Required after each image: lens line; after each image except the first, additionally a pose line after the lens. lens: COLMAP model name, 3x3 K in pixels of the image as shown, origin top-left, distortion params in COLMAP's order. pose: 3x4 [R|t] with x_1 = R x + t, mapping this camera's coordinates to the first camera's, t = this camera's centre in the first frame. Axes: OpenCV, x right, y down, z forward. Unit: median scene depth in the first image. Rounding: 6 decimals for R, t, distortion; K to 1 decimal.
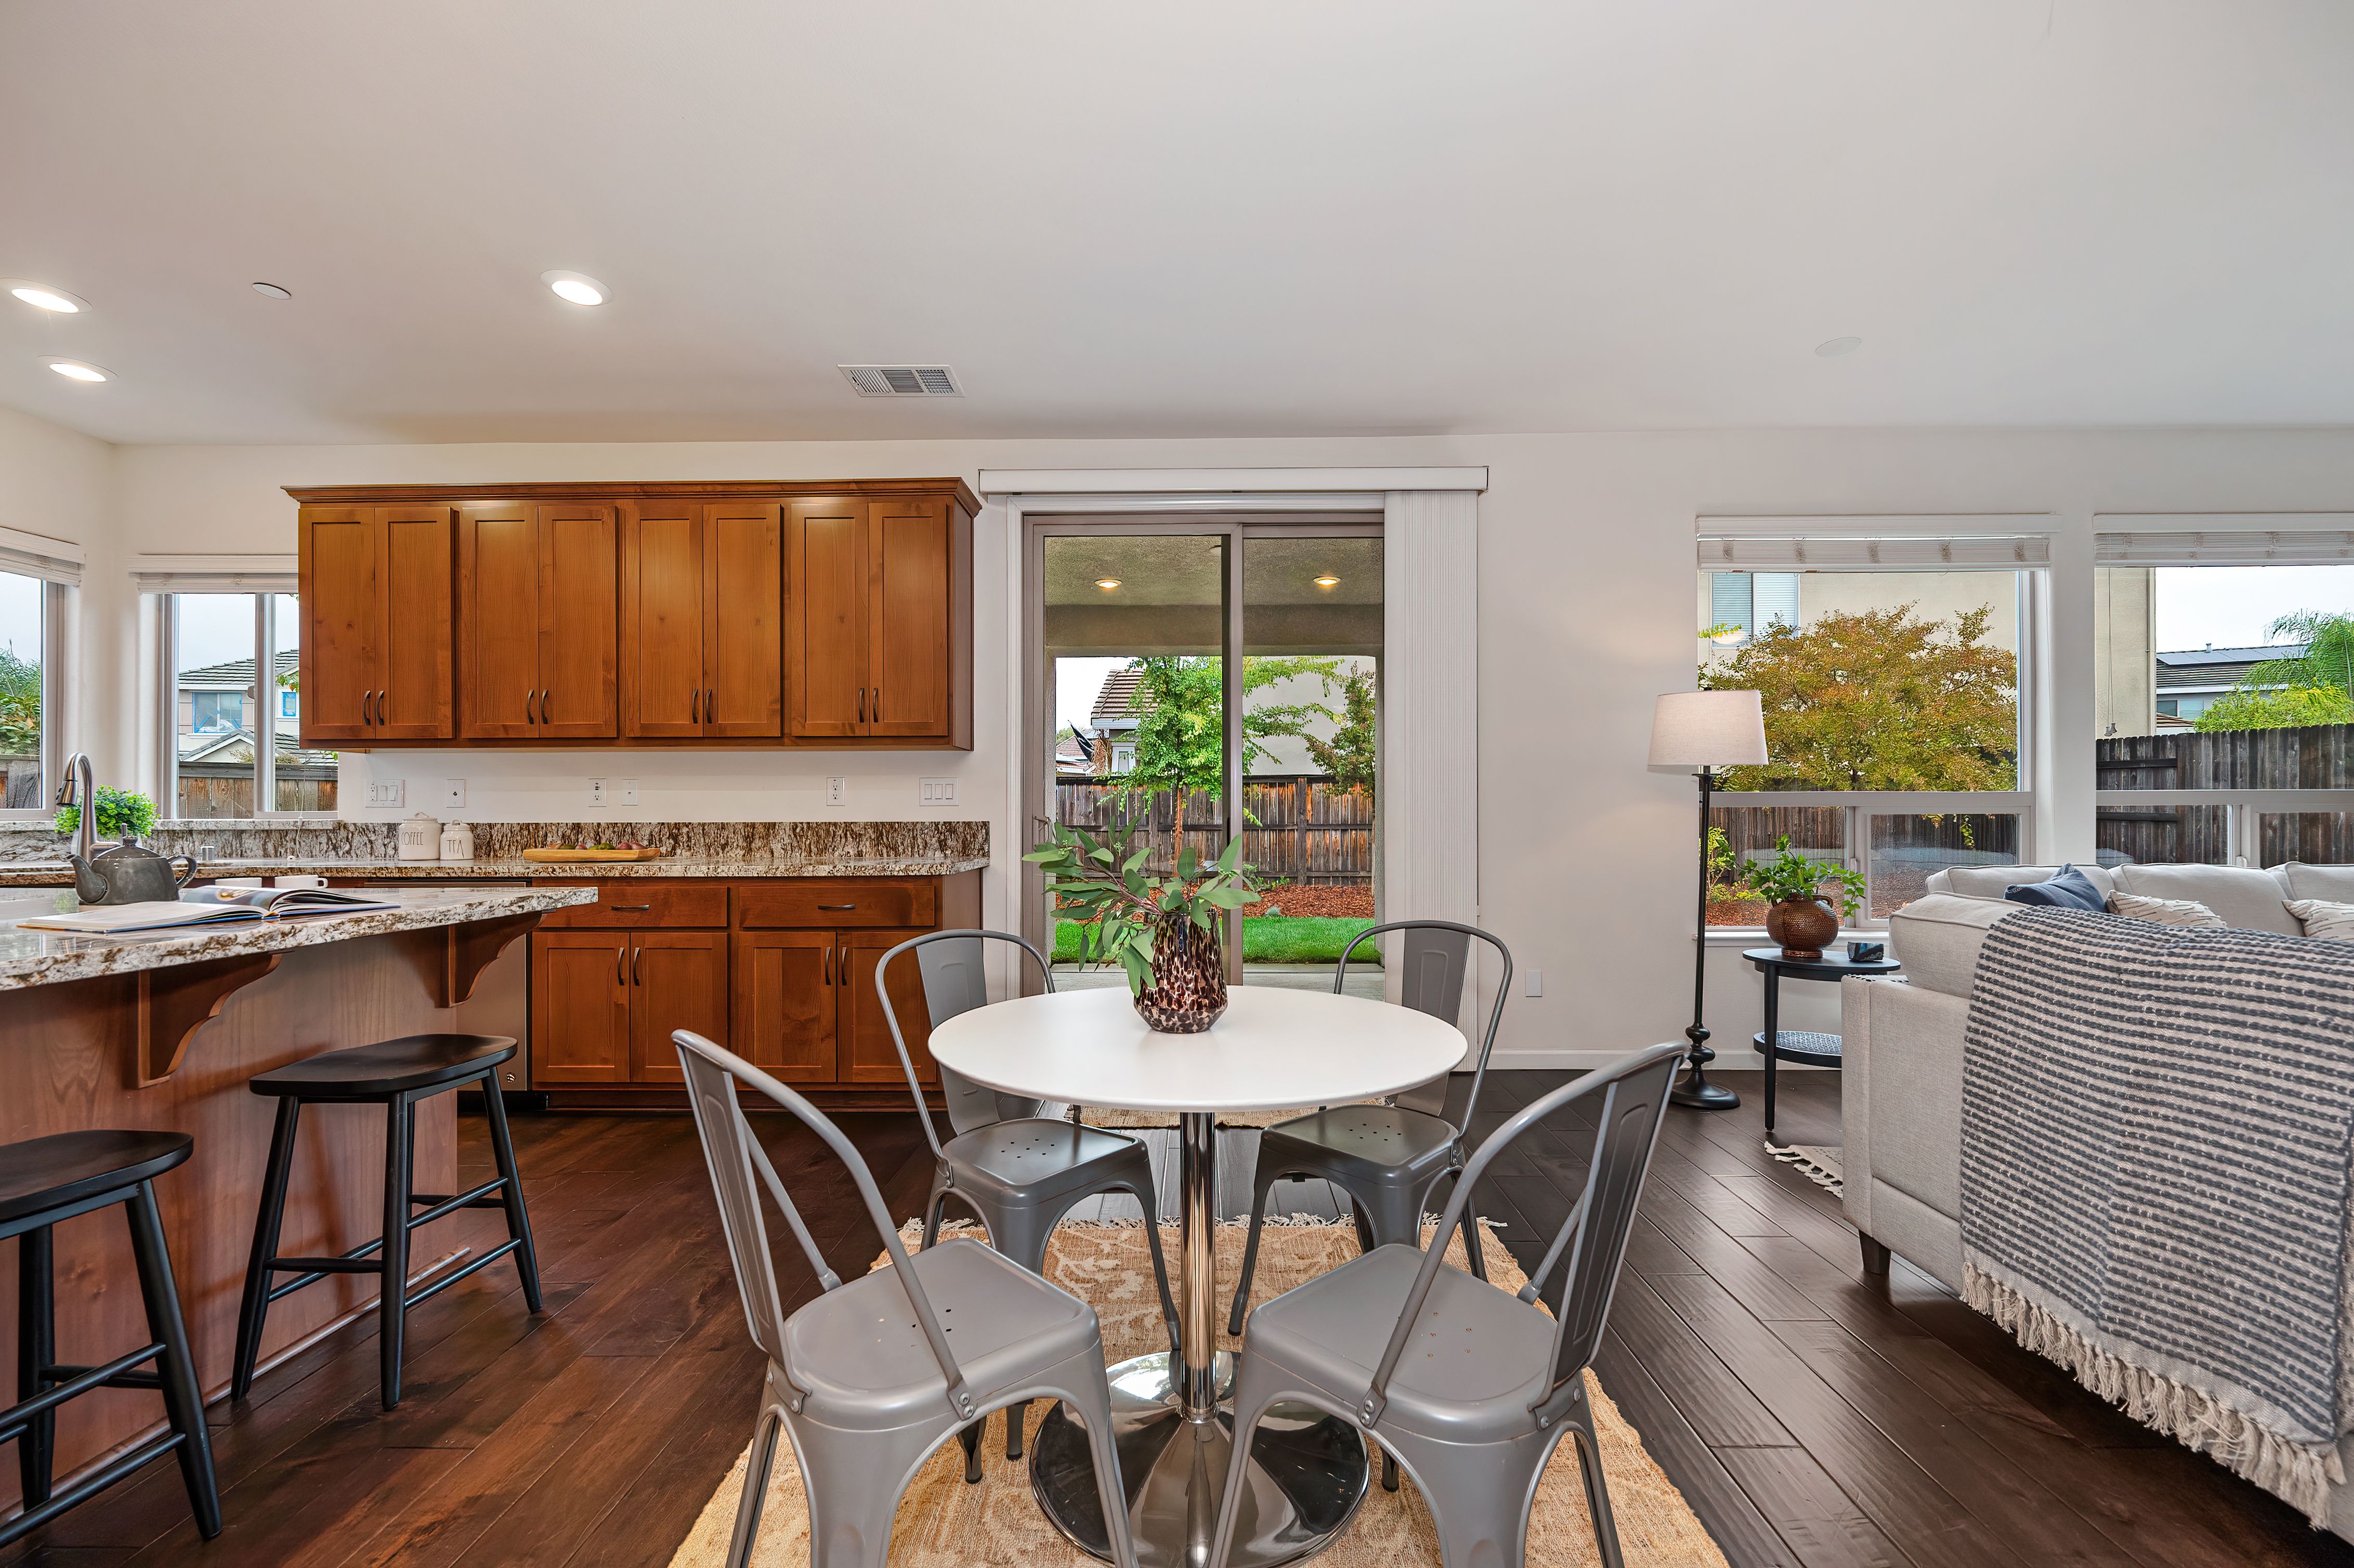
lens RADIAL K [[935.3, 0, 1178.8], [0, 935.3, 805.6], [0, 0, 1]] dist [0.000492, -0.001579]
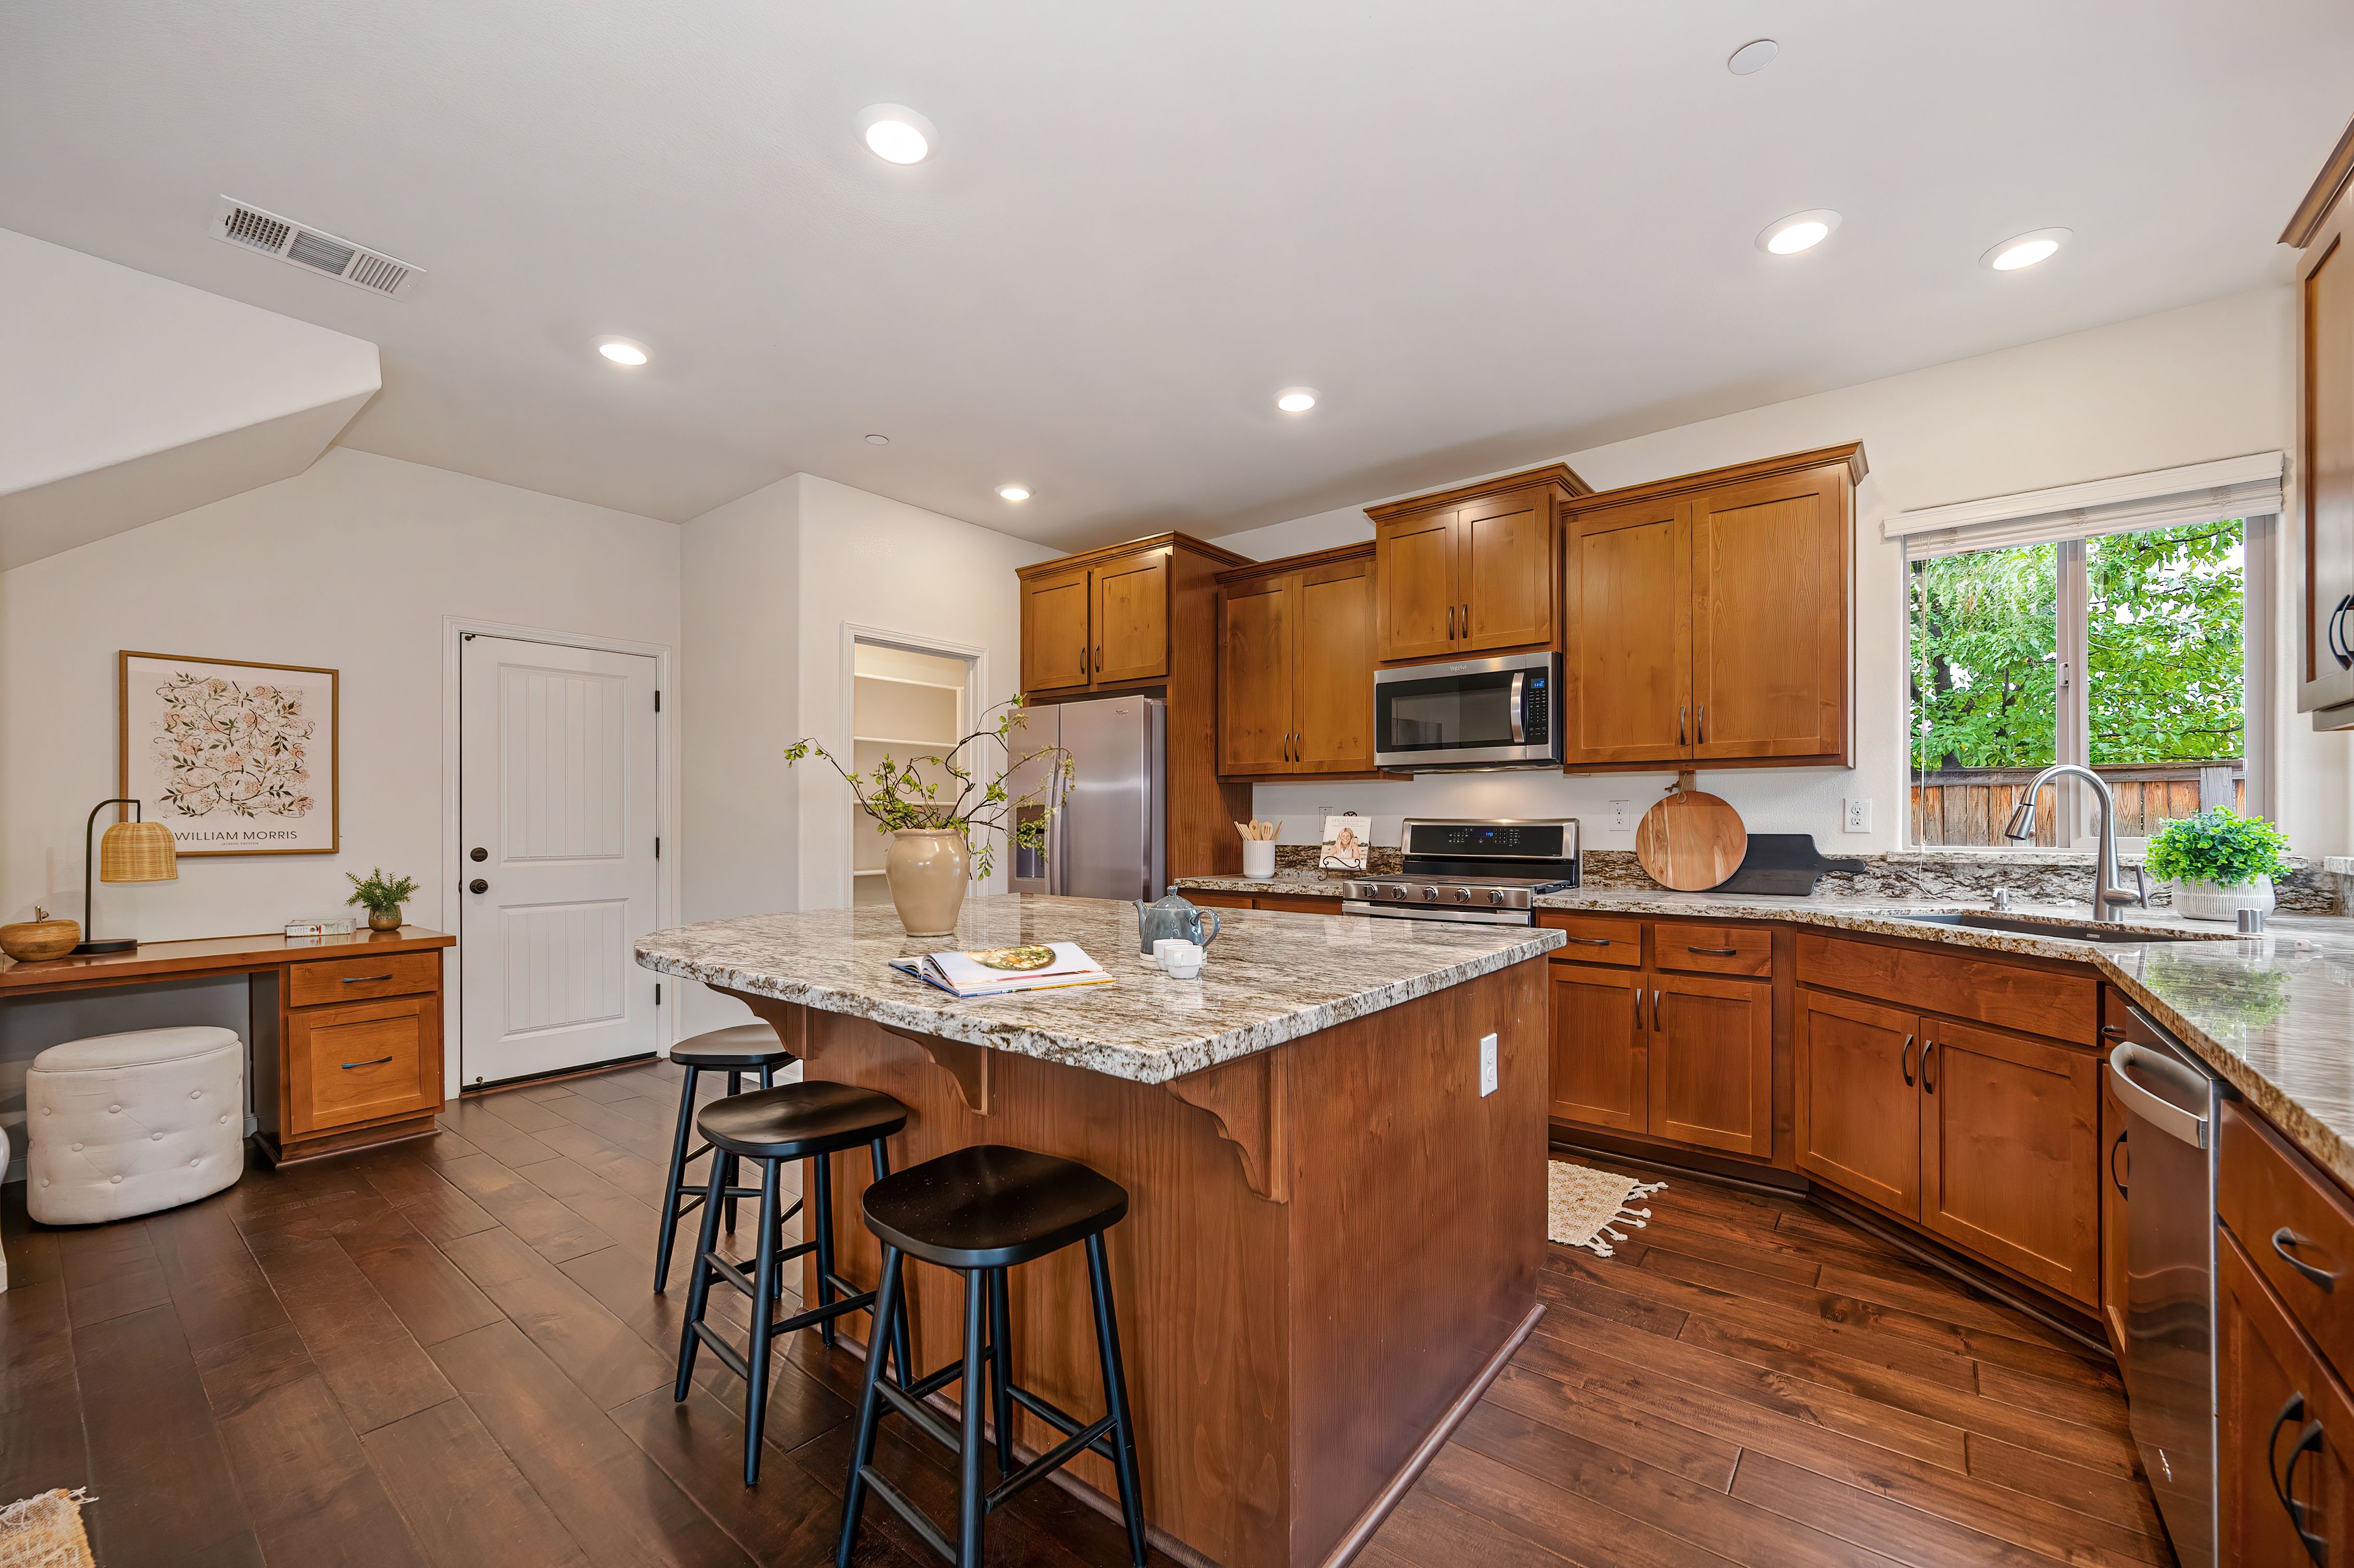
lens RADIAL K [[935.3, 0, 1187.0], [0, 935.3, 817.0], [0, 0, 1]] dist [0.000492, -0.001579]
pose [[-0.603957, 0.002351, -0.797014, -0.159966], [0.010911, 0.999926, -0.005319, -0.017673], [0.796942, -0.011908, -0.603938, 0.802682]]
